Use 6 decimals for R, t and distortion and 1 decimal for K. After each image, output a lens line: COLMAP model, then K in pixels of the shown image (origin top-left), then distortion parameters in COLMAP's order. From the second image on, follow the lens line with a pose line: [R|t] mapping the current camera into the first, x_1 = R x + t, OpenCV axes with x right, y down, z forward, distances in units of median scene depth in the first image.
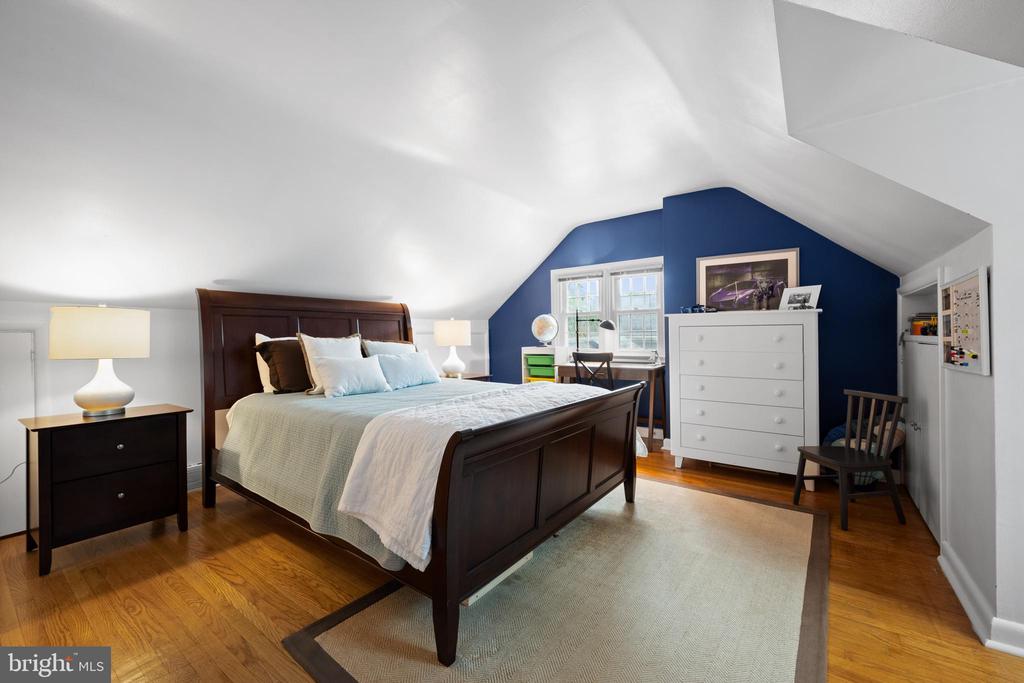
lens RADIAL K [[411.4, 0, 511.1], [0, 411.4, 338.8], [0, 0, 1]] dist [-0.008244, 0.000296]
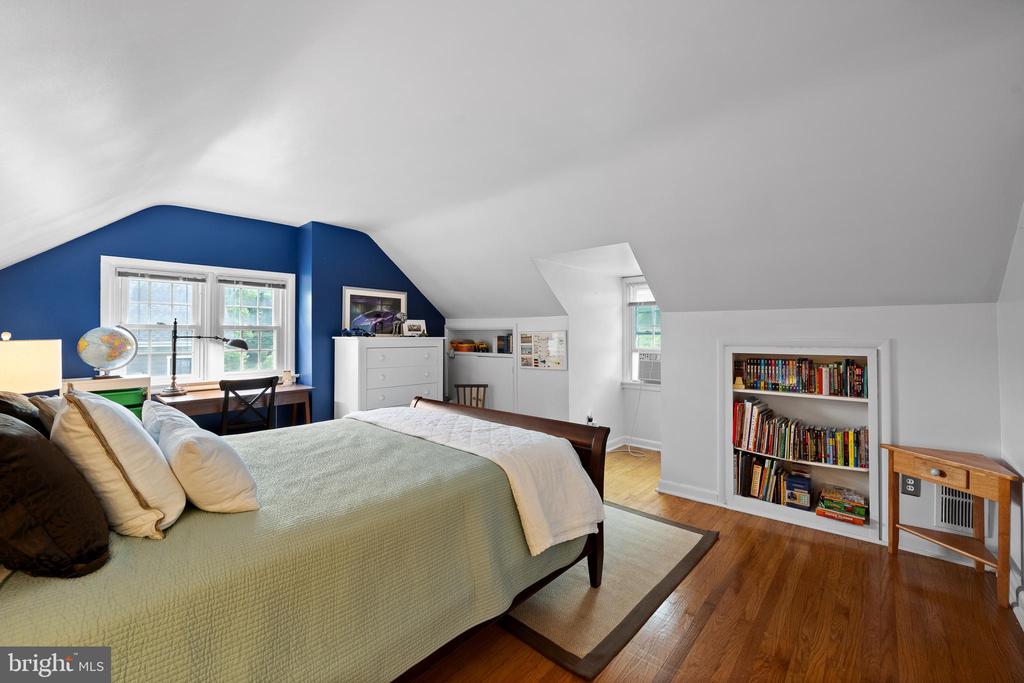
lens RADIAL K [[411.4, 0, 511.1], [0, 411.4, 338.8], [0, 0, 1]] dist [-0.008244, 0.000296]
pose [[0.108728, 0.011566, 0.994004, -0.619306], [0.014577, 0.999806, -0.013228, -0.029174], [-0.993965, 0.015928, 0.108538, 0.419888]]
